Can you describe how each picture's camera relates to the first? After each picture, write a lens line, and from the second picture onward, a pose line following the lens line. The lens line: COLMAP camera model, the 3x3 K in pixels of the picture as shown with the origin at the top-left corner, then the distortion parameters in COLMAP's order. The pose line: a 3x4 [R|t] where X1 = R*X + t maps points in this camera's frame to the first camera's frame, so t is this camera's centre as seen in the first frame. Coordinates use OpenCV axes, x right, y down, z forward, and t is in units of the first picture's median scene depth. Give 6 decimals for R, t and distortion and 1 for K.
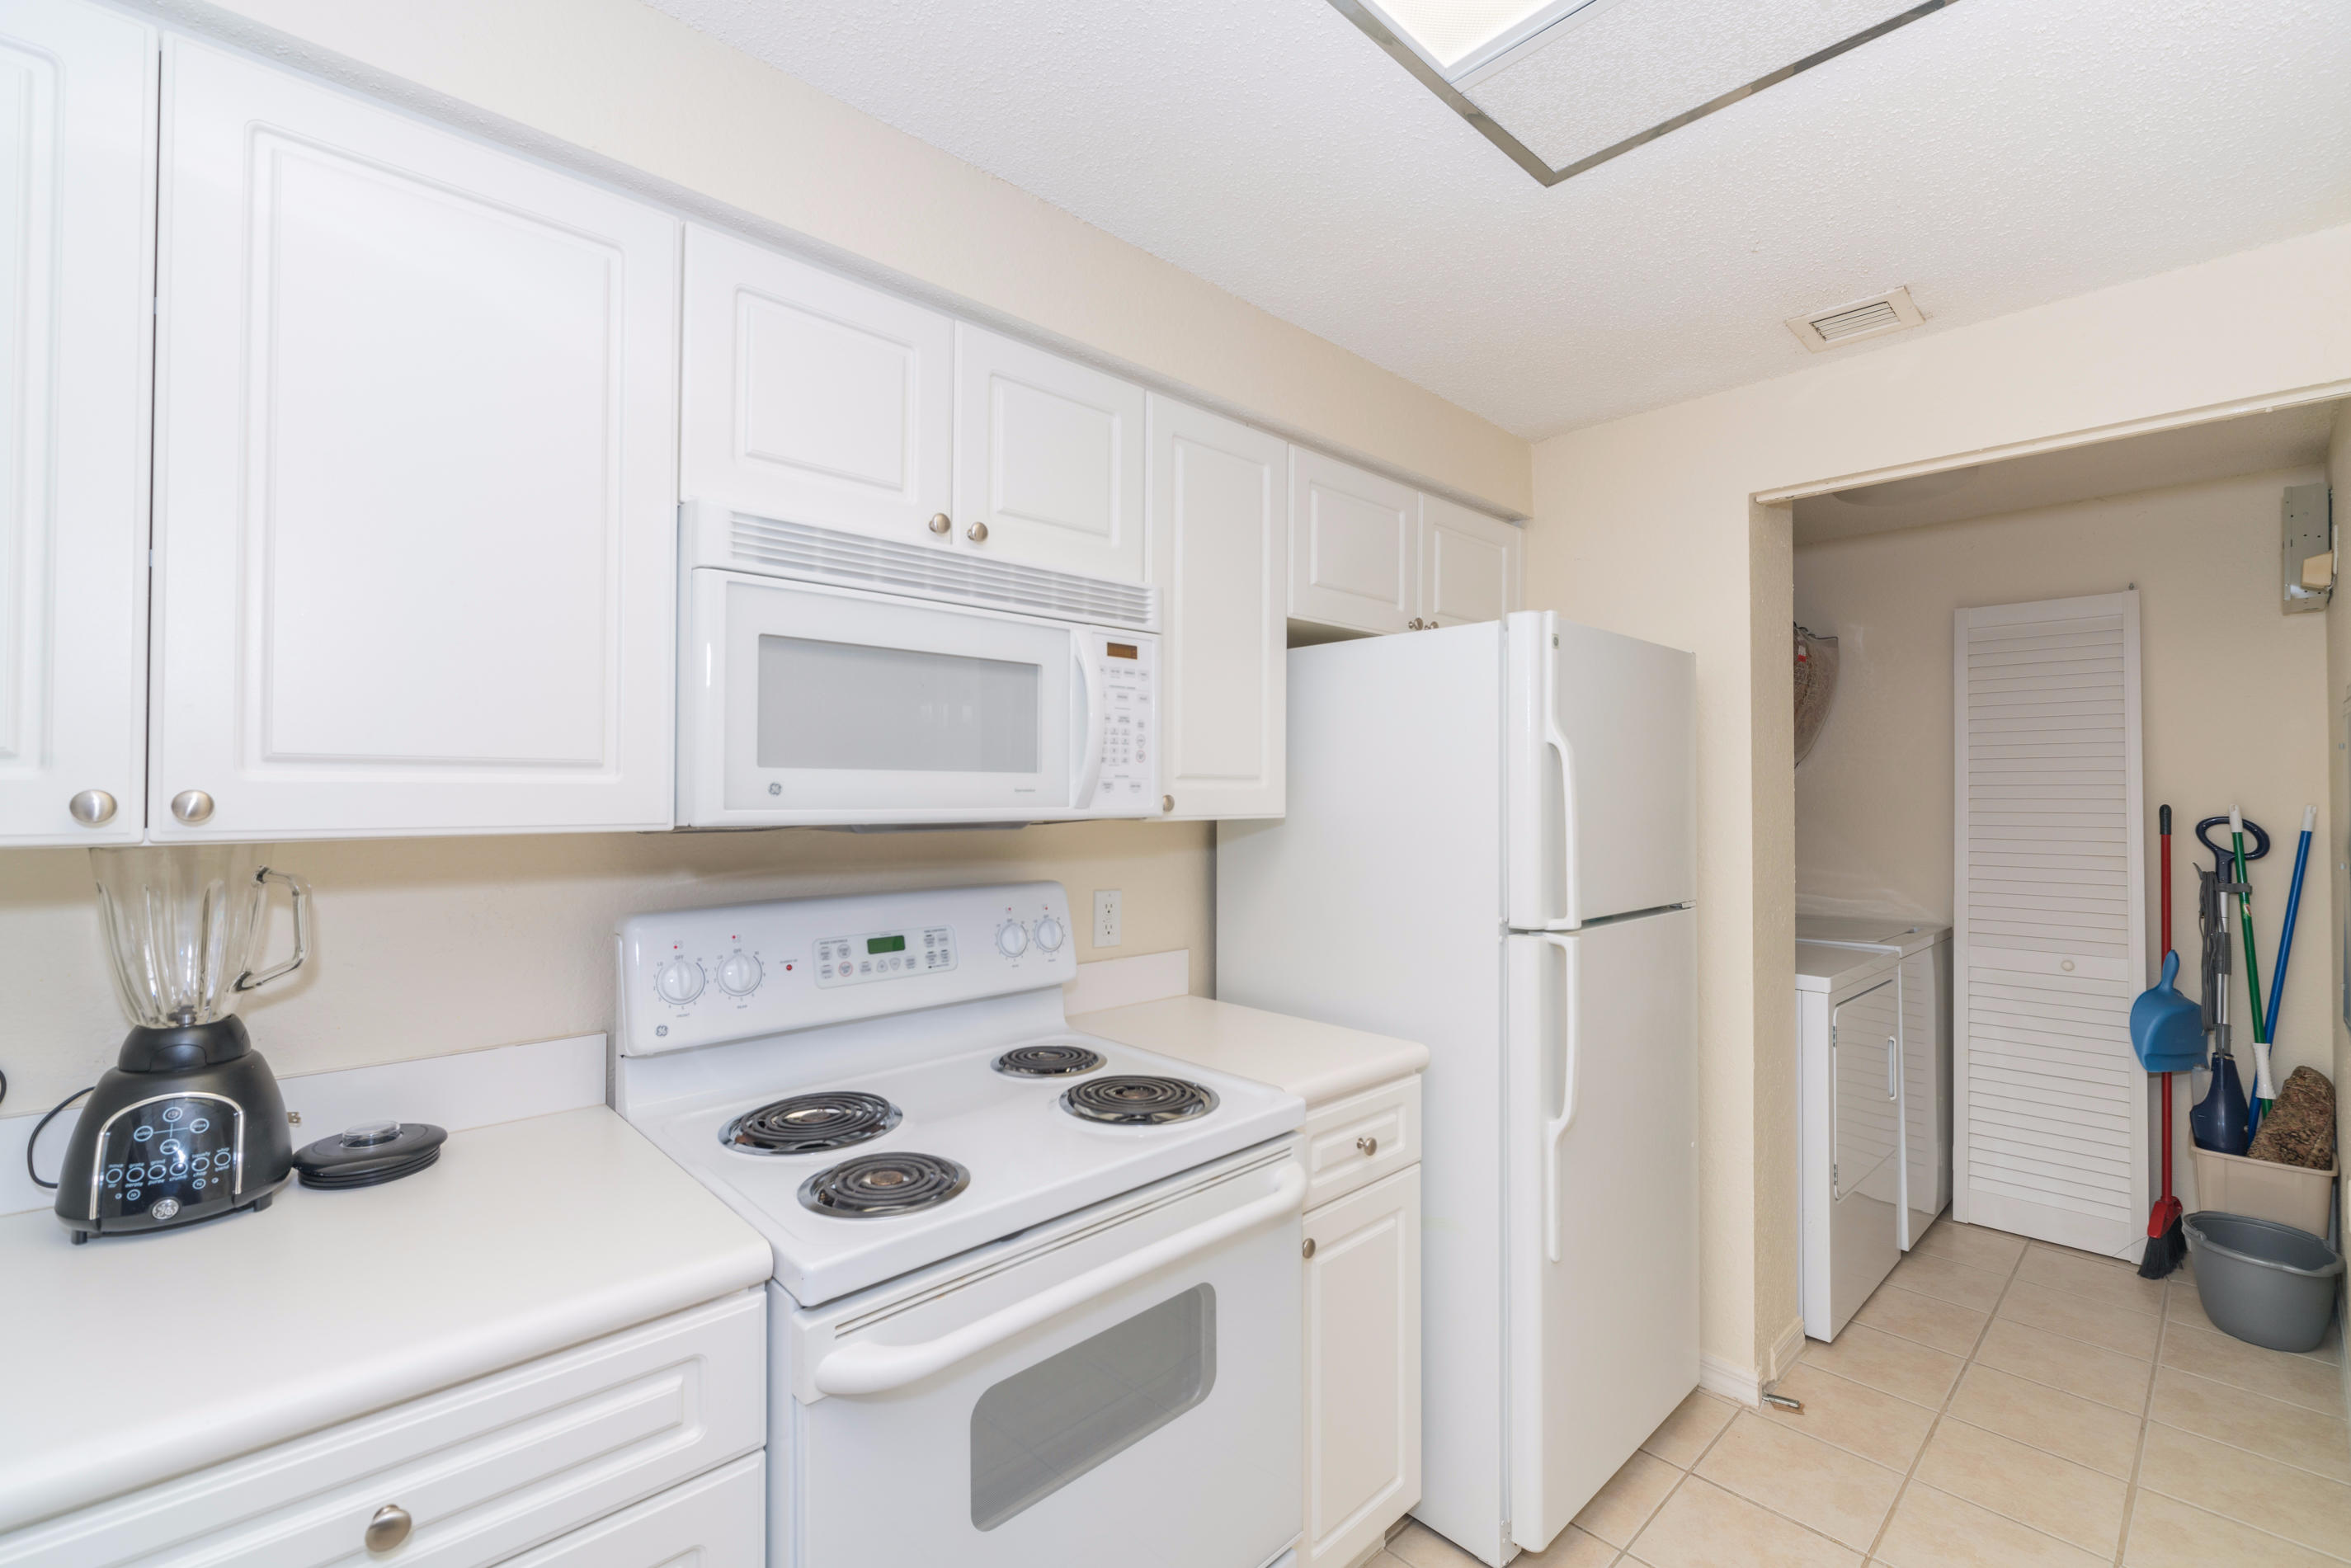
lens RADIAL K [[1005.1, 0, 1175.6], [0, 1005.1, 780.9], [0, 0, 1]] dist [-0.001359, -0.000359]
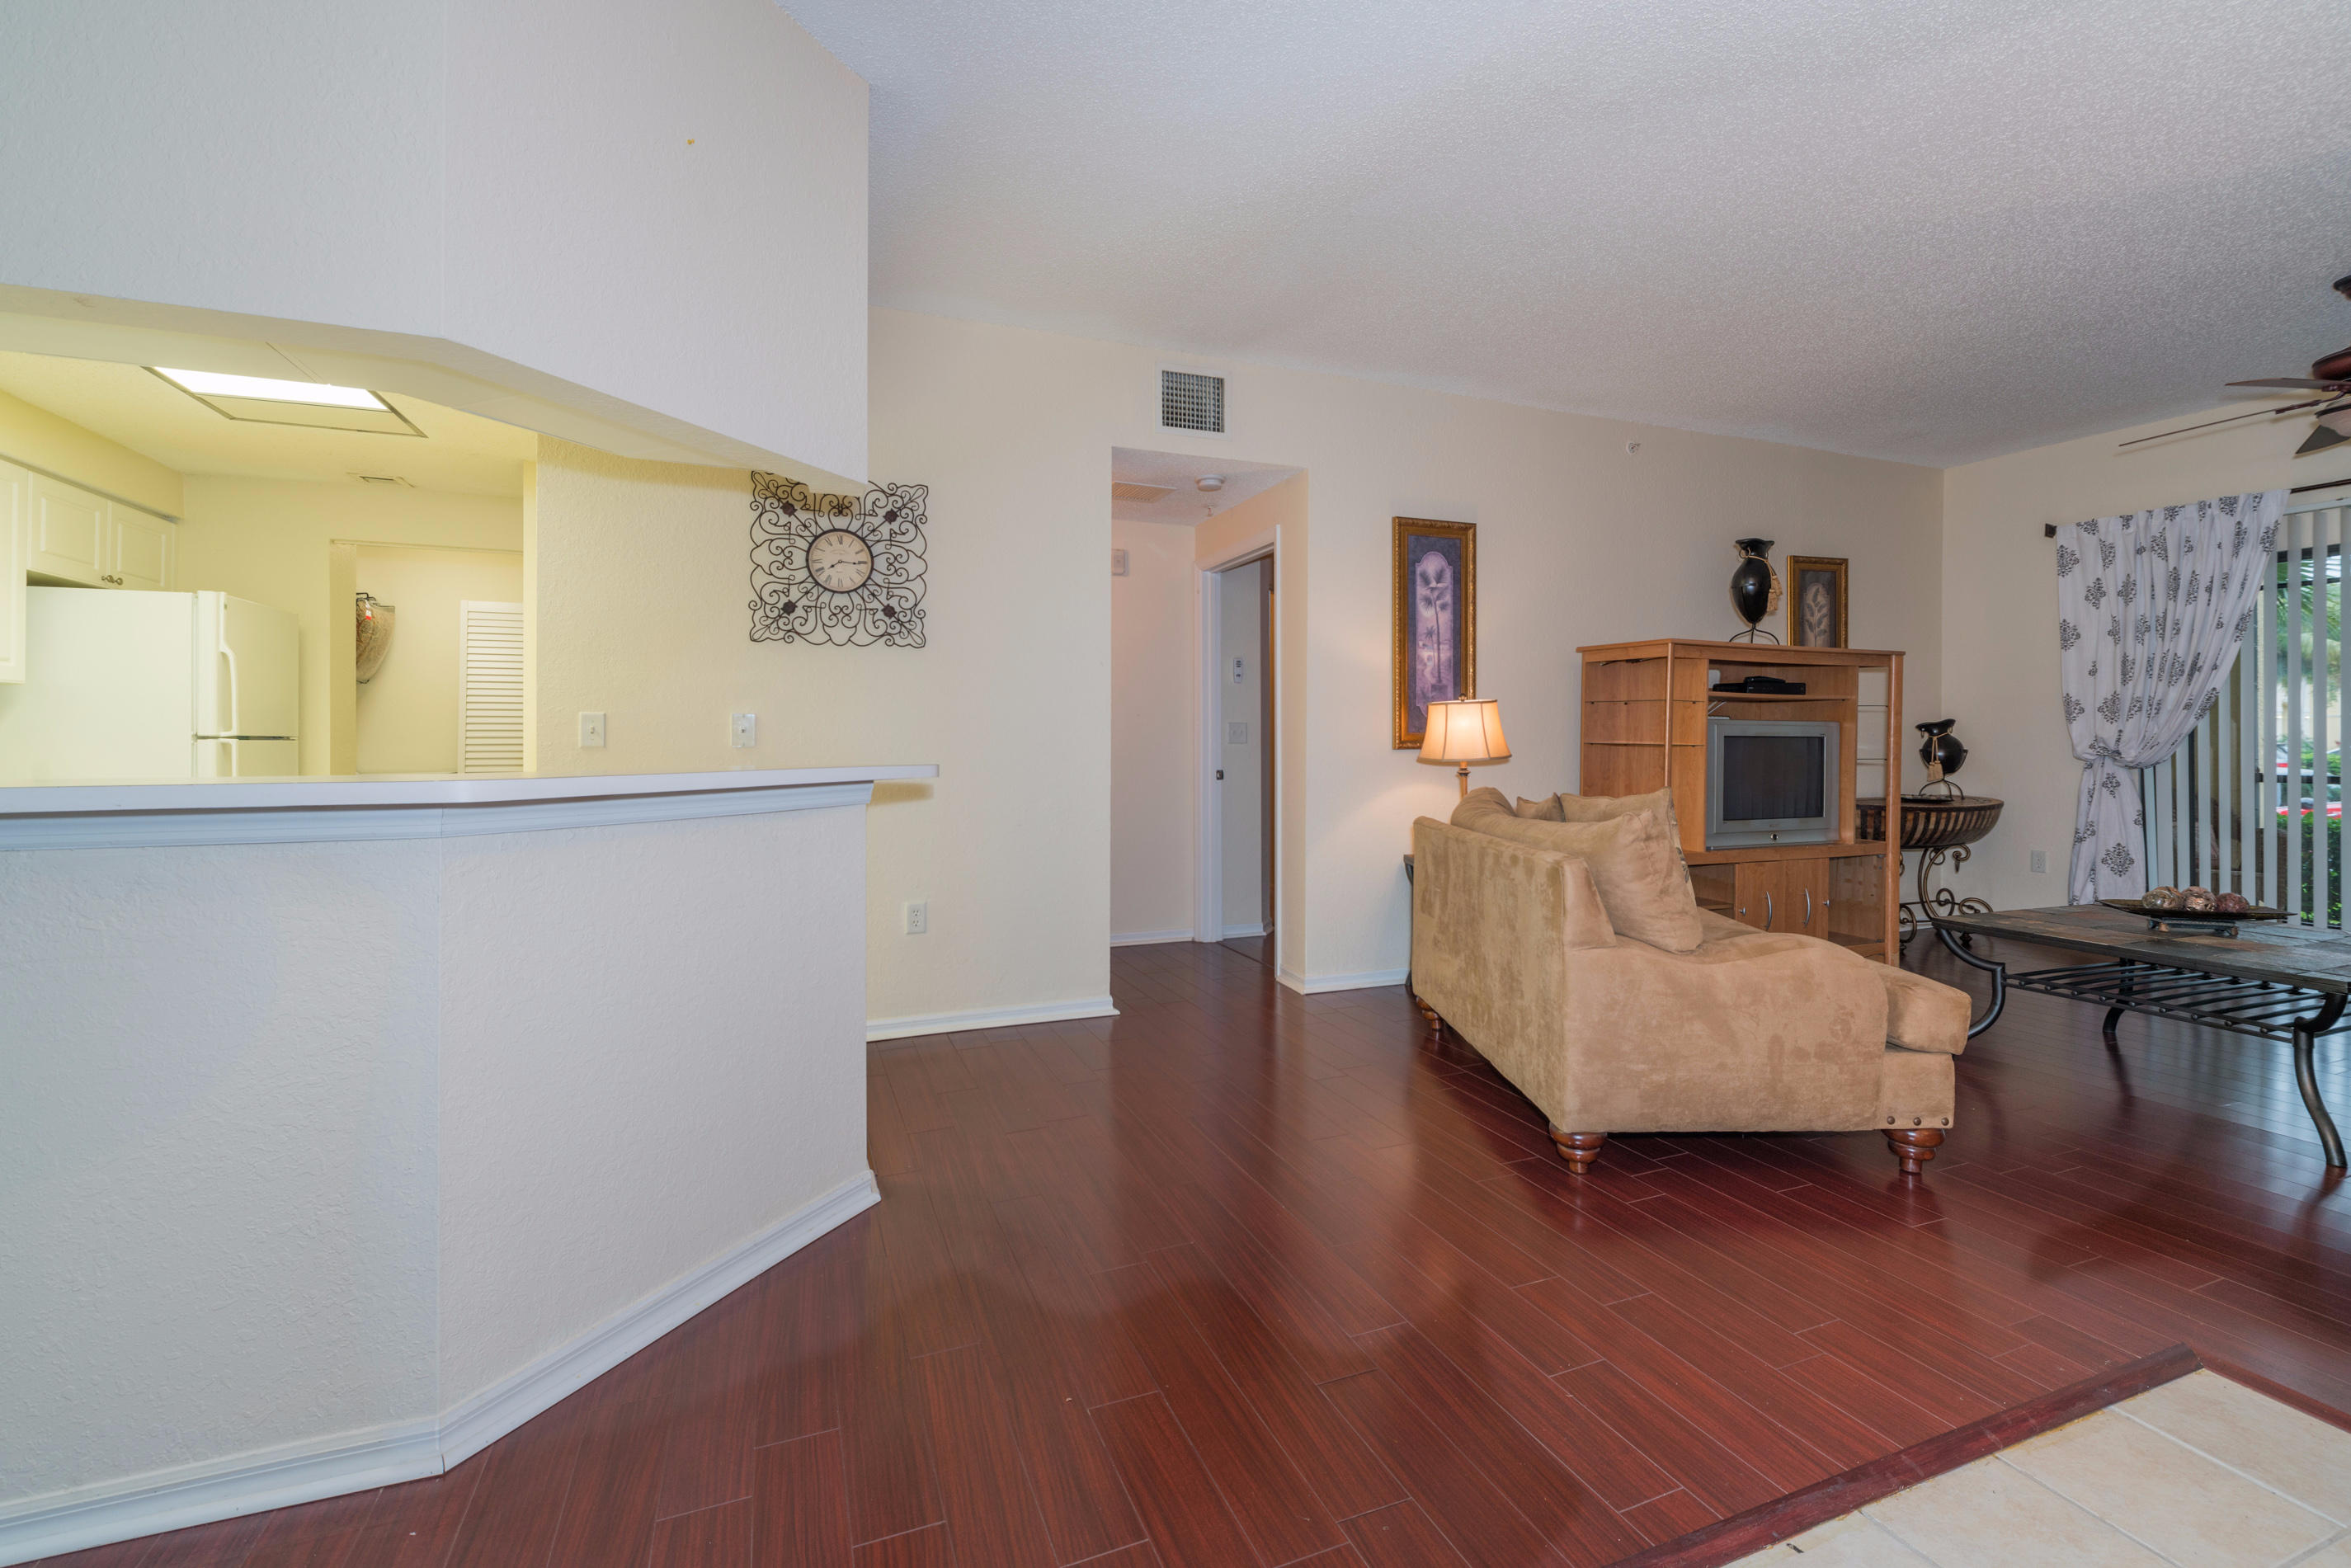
lens RADIAL K [[1005.2, 0, 1176.6], [0, 1005.2, 737.5], [0, 0, 1]] dist [-0.001152, 0.000037]
pose [[0.357873, 0.001092, 0.933770, -0.995572], [-0.011607, 0.999927, 0.003279, 0.125382], [-0.933698, -0.012011, 0.357860, -1.858323]]
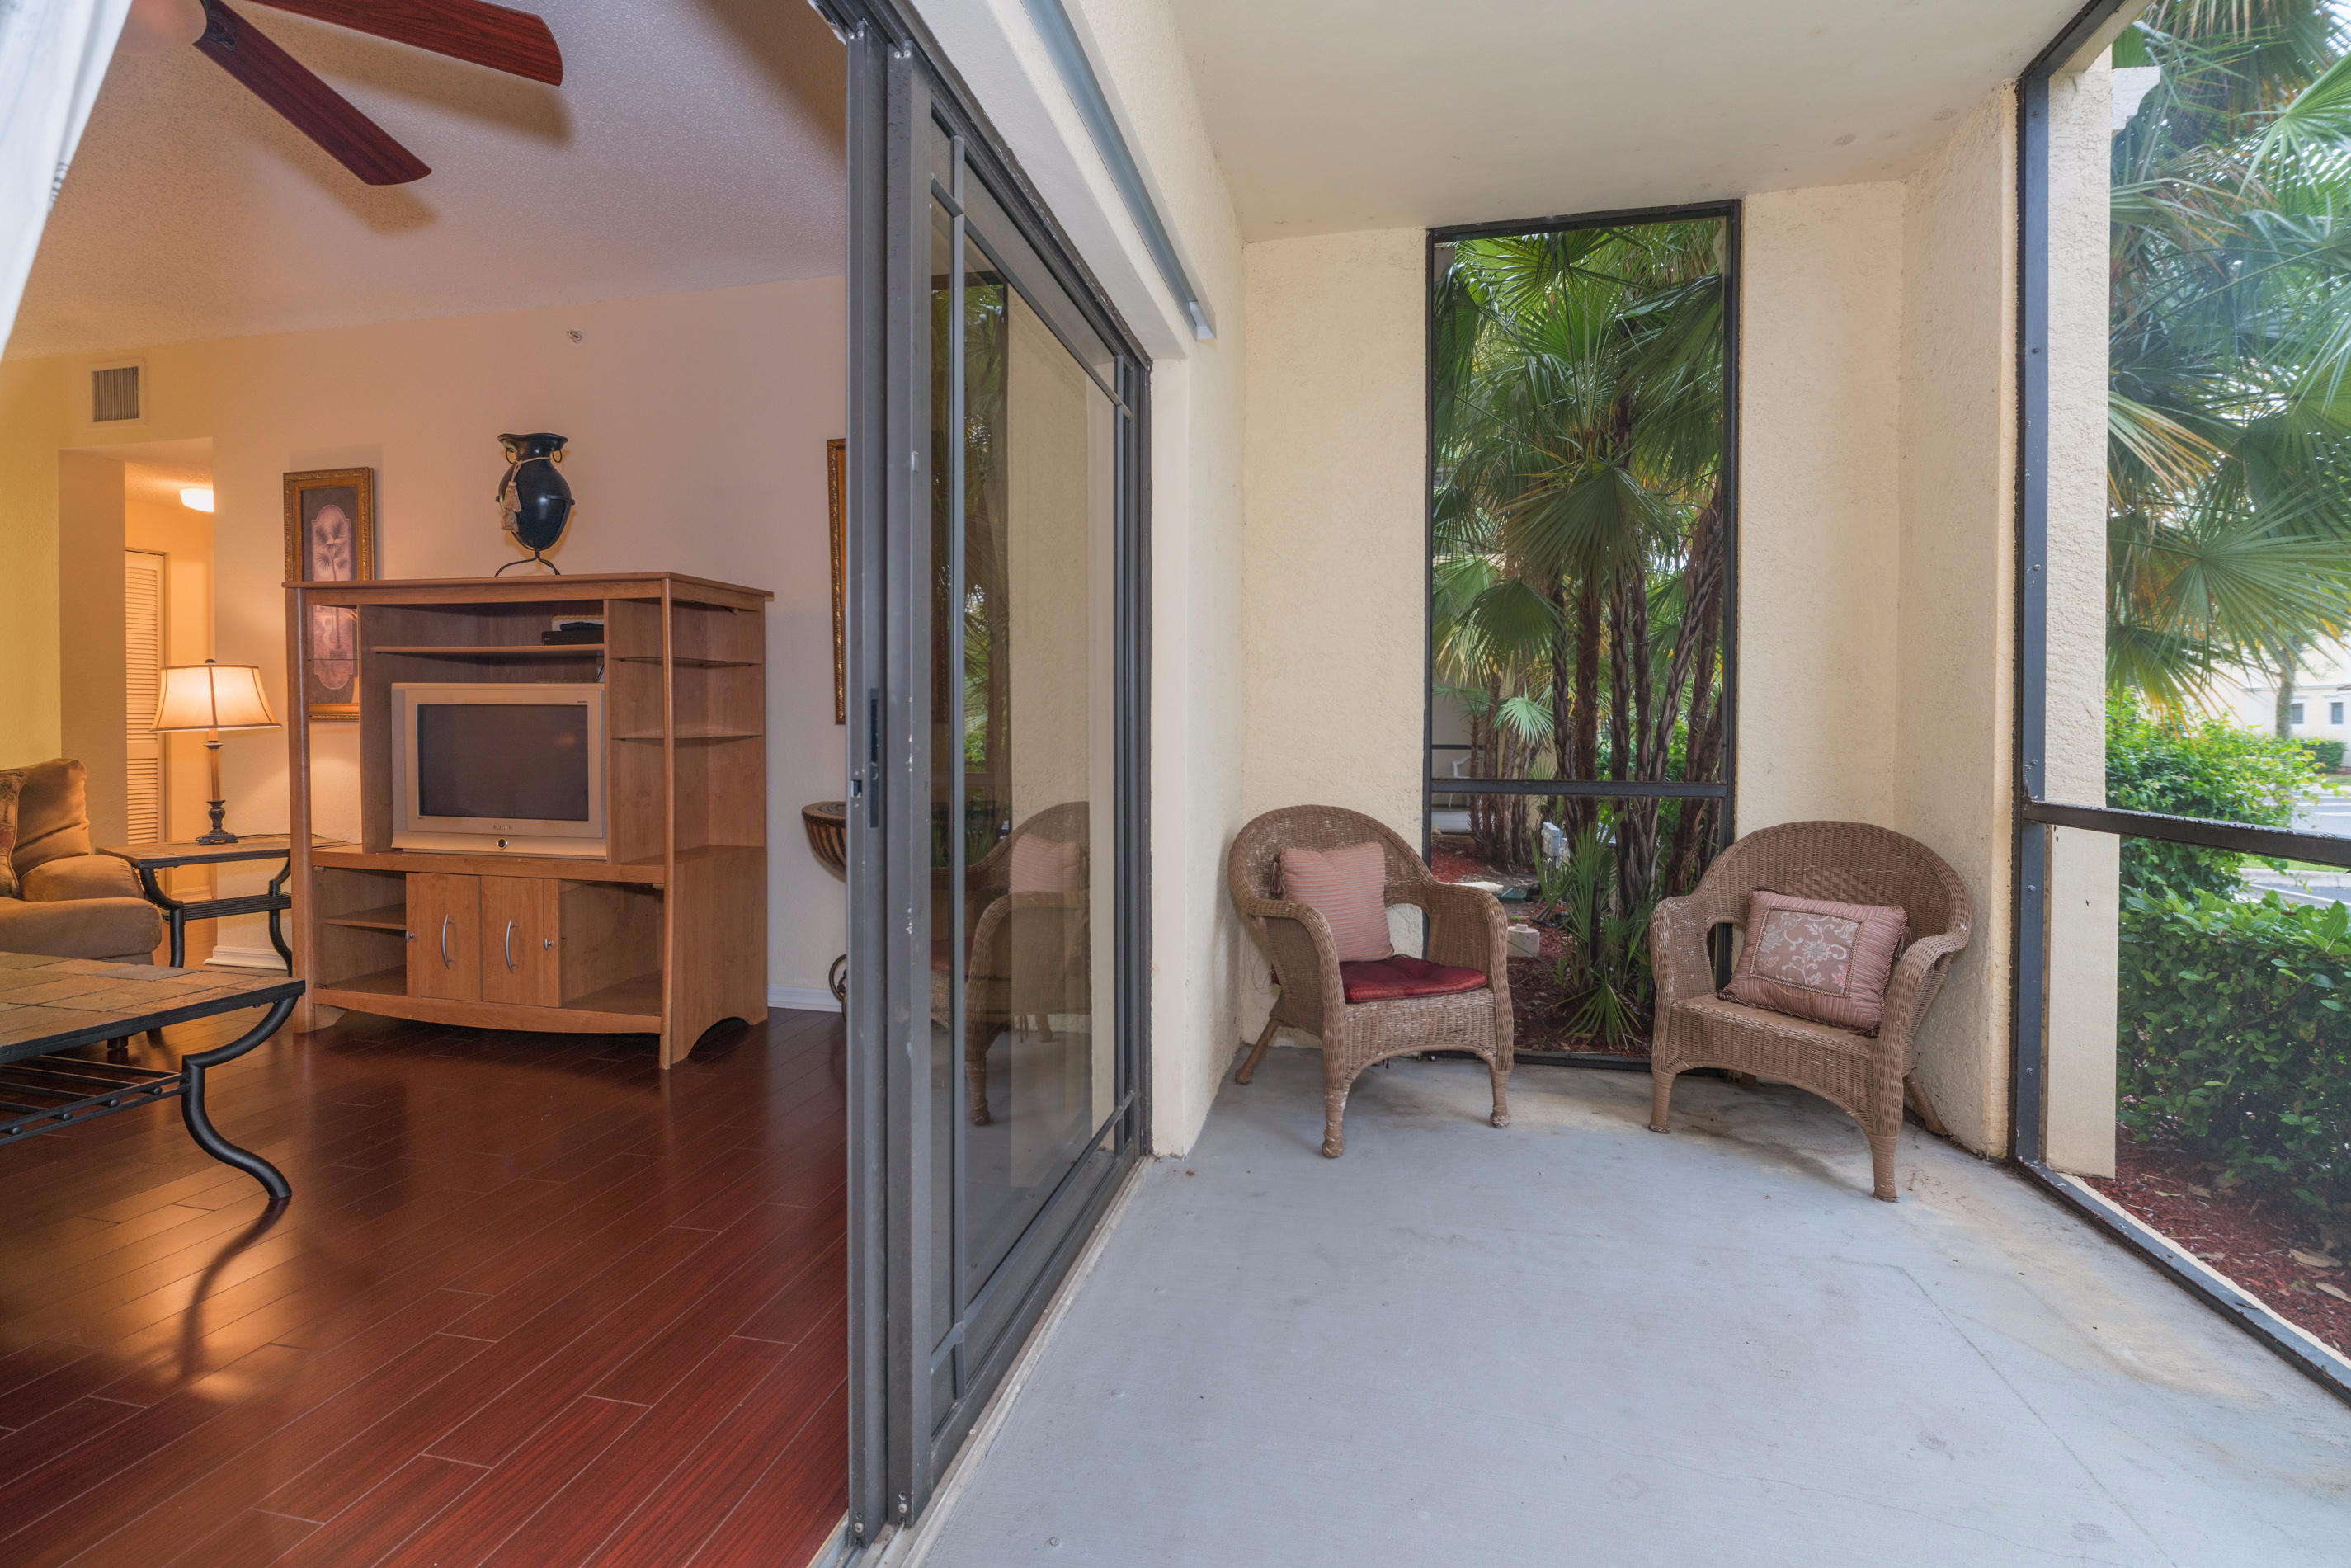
lens RADIAL K [[1023.2, 0, 1177.2], [0, 1023.2, 736.7], [0, 0, 1]] dist [-0.000446, -0.000125]
pose [[0.821744, -0.004304, 0.569840, 2.192429], [-0.010982, 0.999666, 0.023387, 0.112671], [-0.569751, -0.025476, 0.821423, -4.926434]]
